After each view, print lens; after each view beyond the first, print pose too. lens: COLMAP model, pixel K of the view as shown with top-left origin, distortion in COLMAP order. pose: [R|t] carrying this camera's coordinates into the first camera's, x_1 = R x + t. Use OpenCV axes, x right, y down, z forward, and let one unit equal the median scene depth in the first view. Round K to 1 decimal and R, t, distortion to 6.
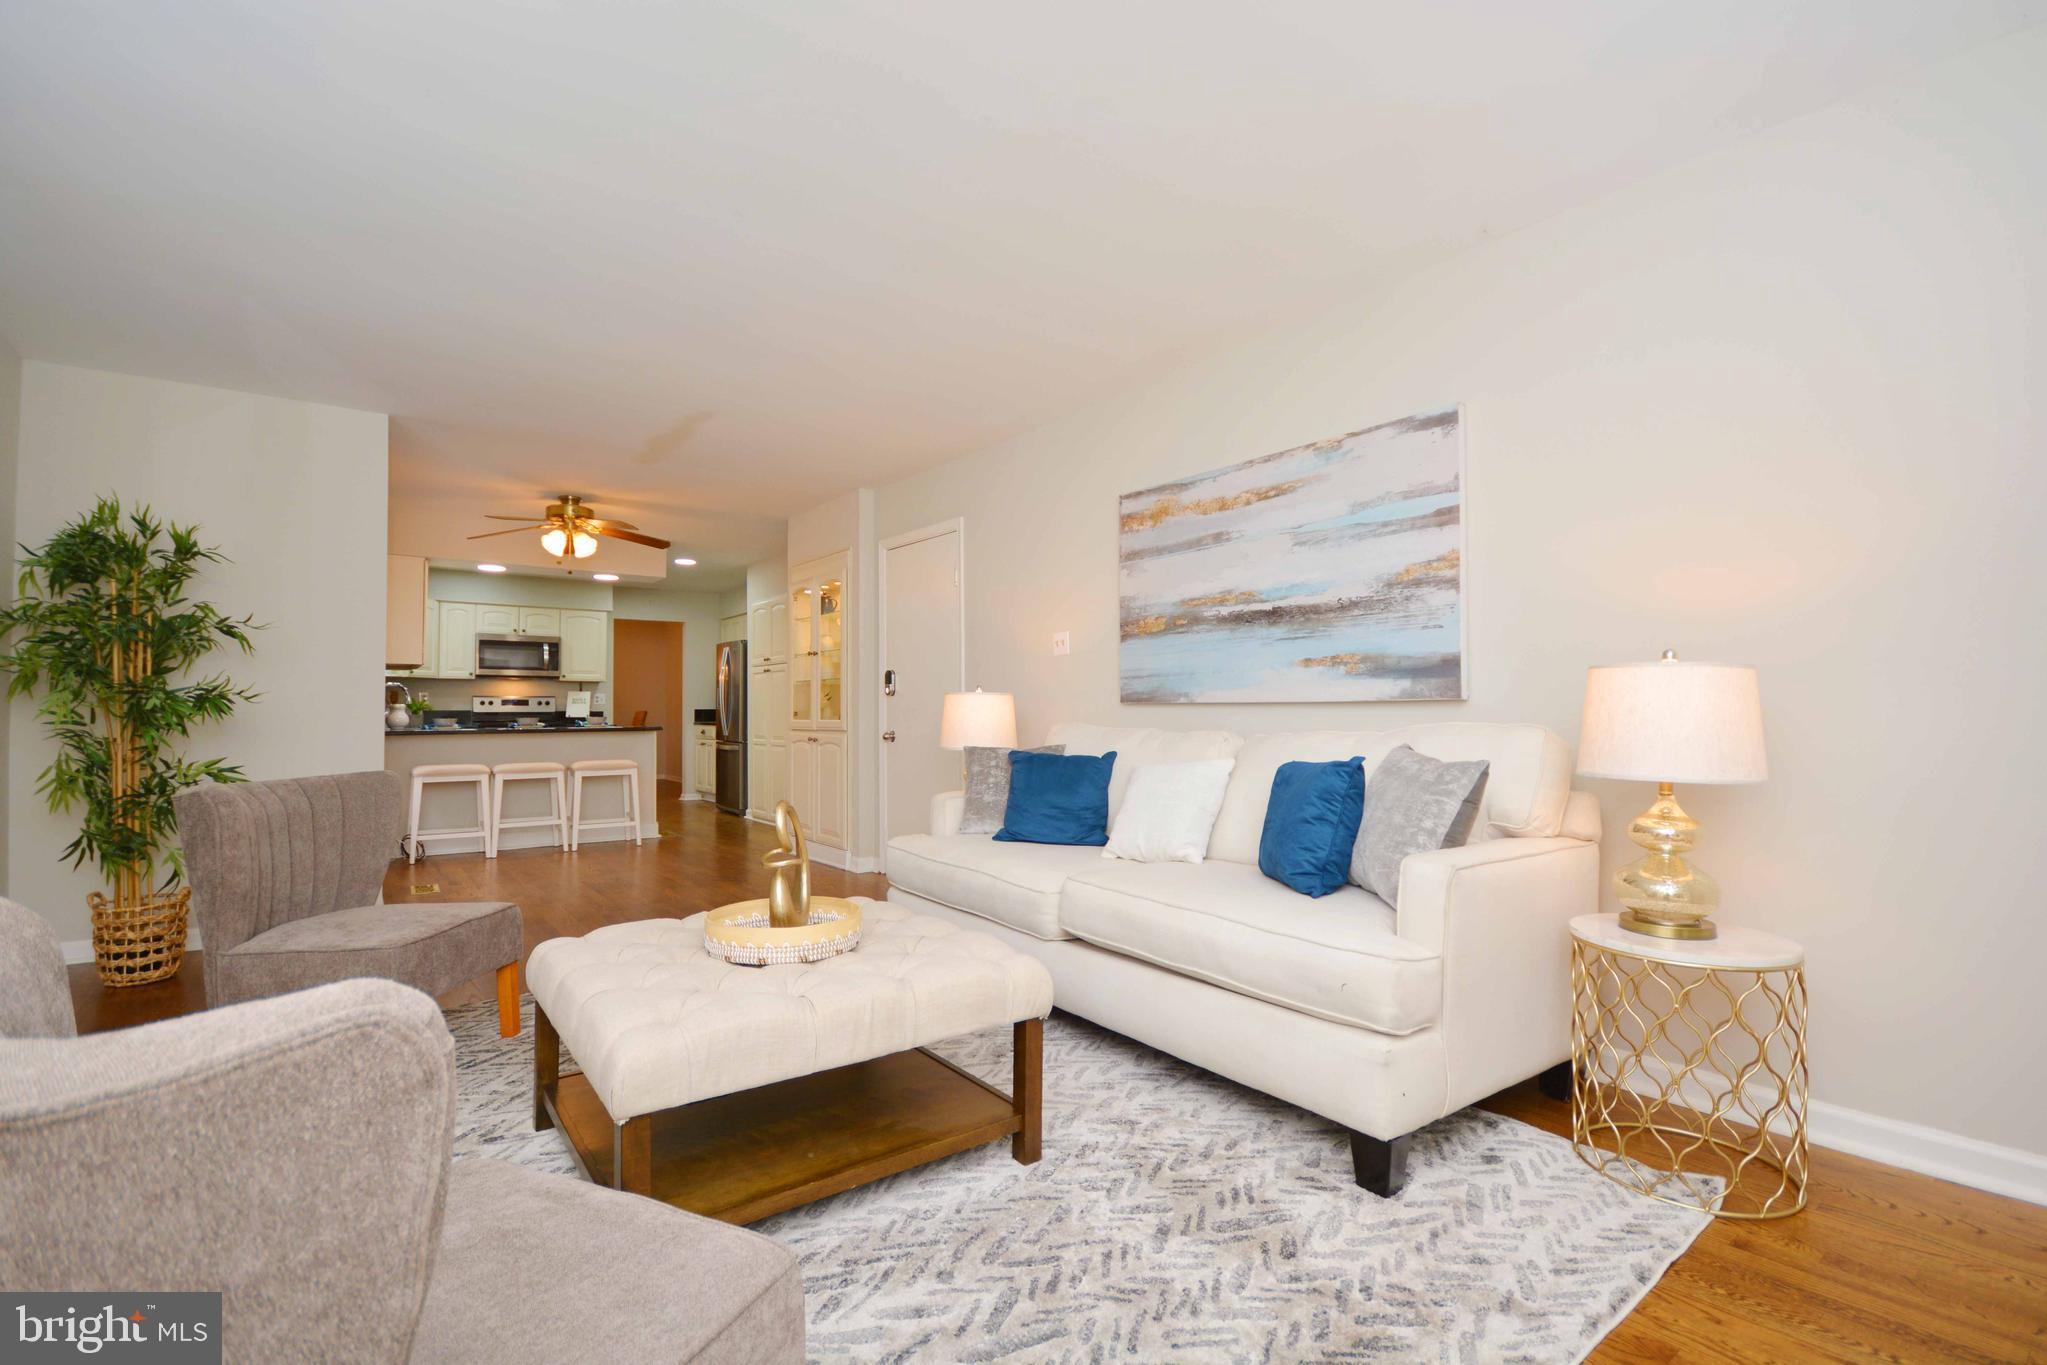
lens RADIAL K [[912.9, 0, 1034.7], [0, 912.9, 684.3], [0, 0, 1]] dist [0.000178, -0.000235]
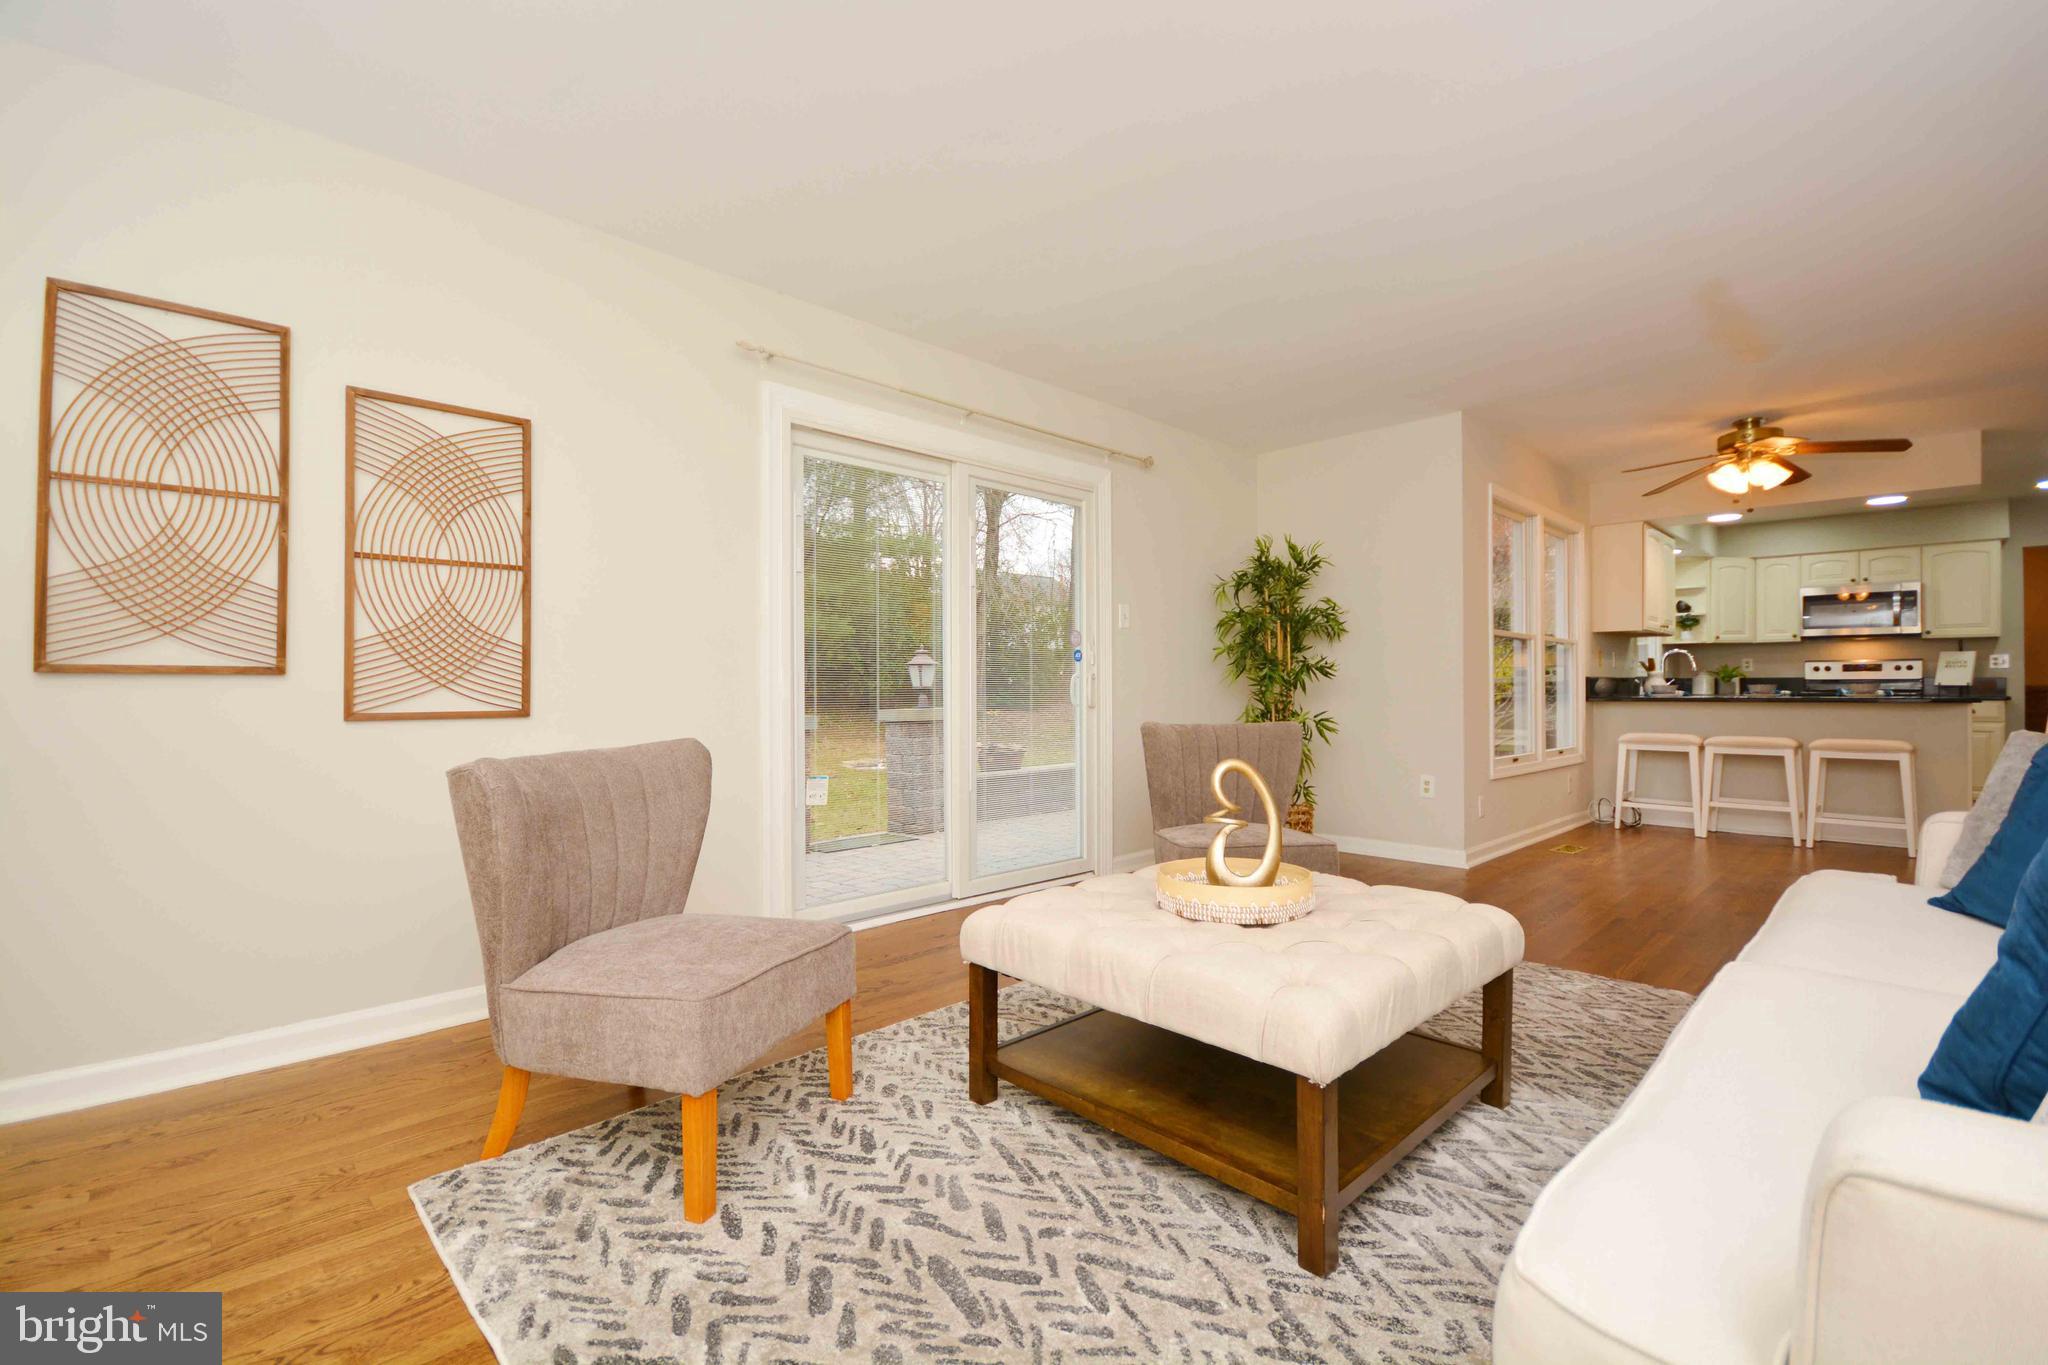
lens RADIAL K [[897.9, 0, 1018.4], [0, 897.9, 698.9], [0, 0, 1]] dist [-0.001428, -0.000430]
pose [[0.110377, 0.017949, -0.993728, 0.159357], [0.030965, 0.999289, 0.021489, 0.007587], [0.993407, -0.033143, 0.109742, 0.161344]]
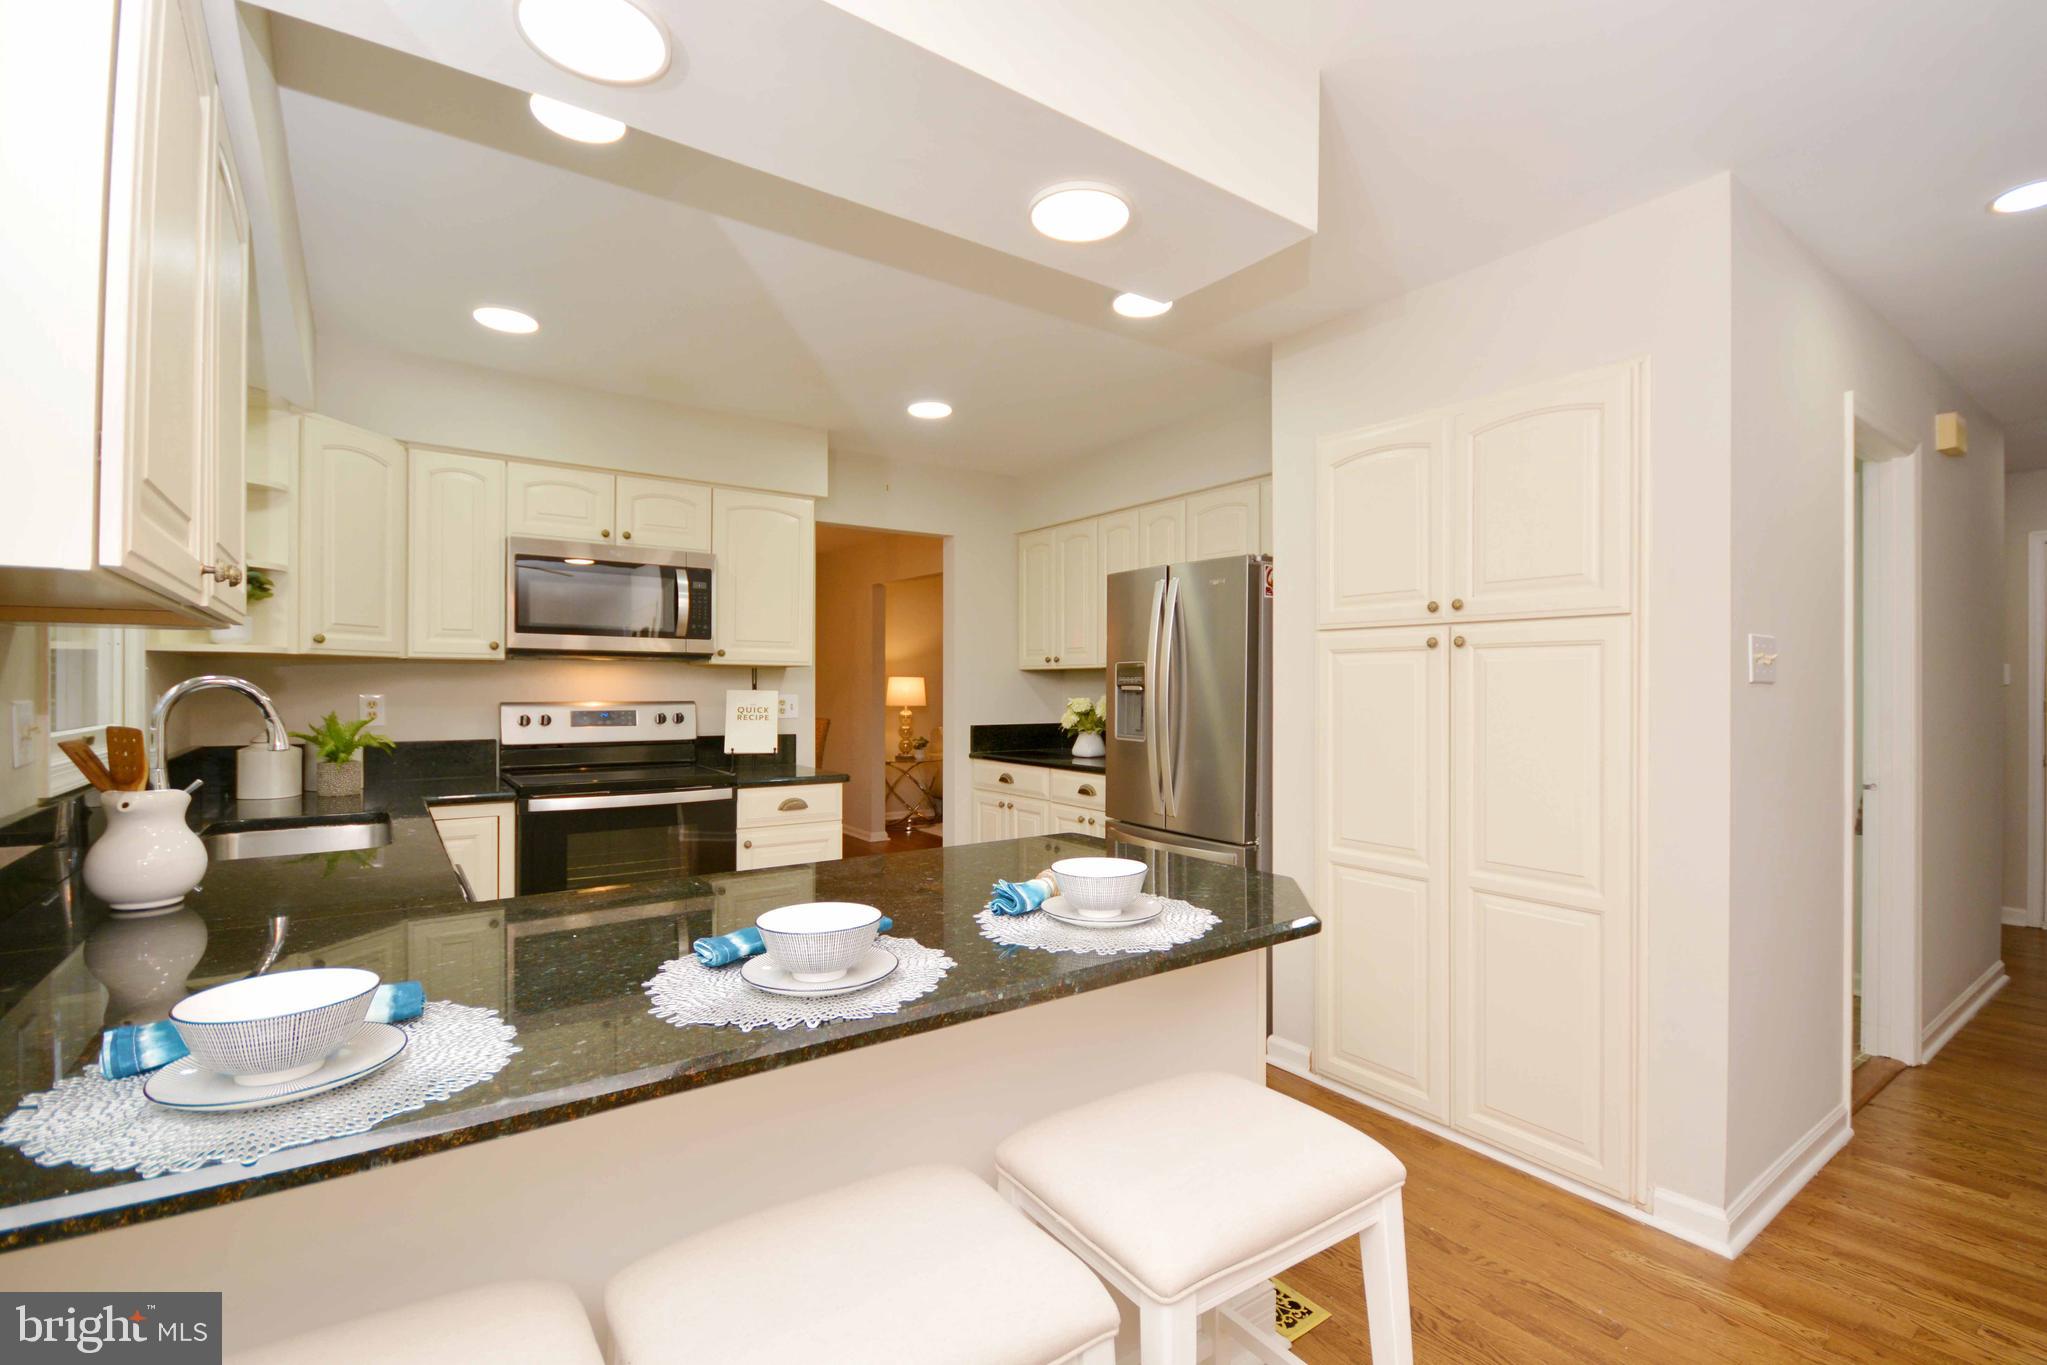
lens RADIAL K [[909.7, 0, 1023.5], [0, 909.7, 682.5], [0, 0, 1]] dist [-0.000911, -0.000125]
pose [[0.999222, 0.006895, -0.038825, -0.387299], [-0.005951, 0.999686, 0.024359, -0.006882], [0.038981, -0.024109, 0.998949, 0.637433]]
